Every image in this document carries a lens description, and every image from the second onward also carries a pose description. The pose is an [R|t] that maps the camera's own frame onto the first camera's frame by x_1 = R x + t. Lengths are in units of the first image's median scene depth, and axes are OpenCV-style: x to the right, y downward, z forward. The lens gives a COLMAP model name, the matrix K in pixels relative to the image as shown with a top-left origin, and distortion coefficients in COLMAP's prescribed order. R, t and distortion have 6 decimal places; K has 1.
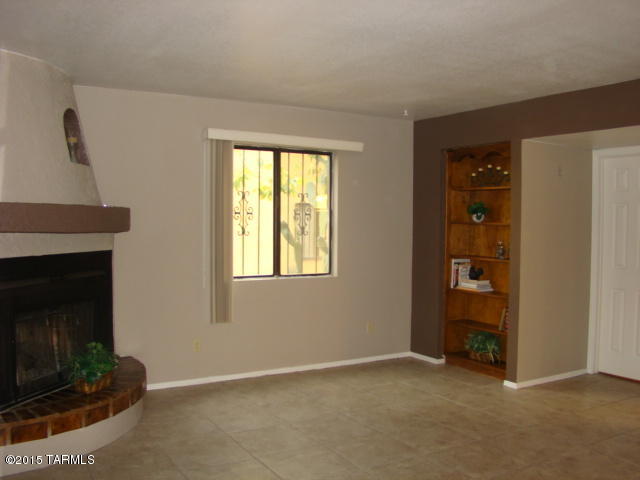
lens RADIAL K [[605.0, 0, 320.0], [0, 605.0, 240.0], [0, 0, 1]] dist [-0.121762, 0.001911]
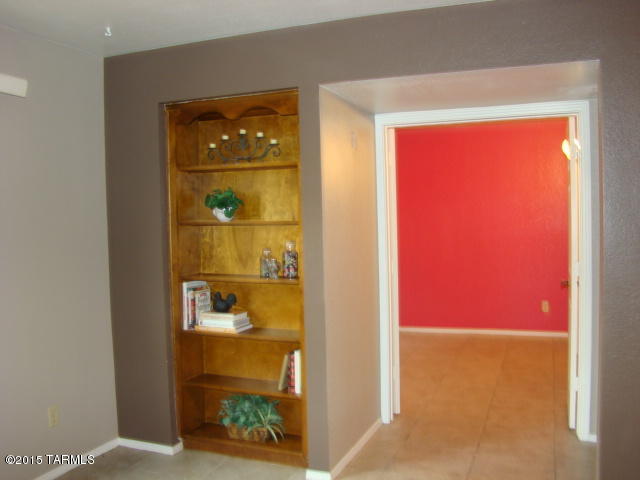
lens RADIAL K [[601.7, 0, 303.8], [0, 601.7, 241.0], [0, 0, 1]] dist [-0.149624, -0.003475]
pose [[0.795923, -0.056835, 0.602725, -0.048917], [0.052245, 0.998318, 0.025146, -0.020389], [-0.603140, 0.011475, 0.797553, 0.447820]]
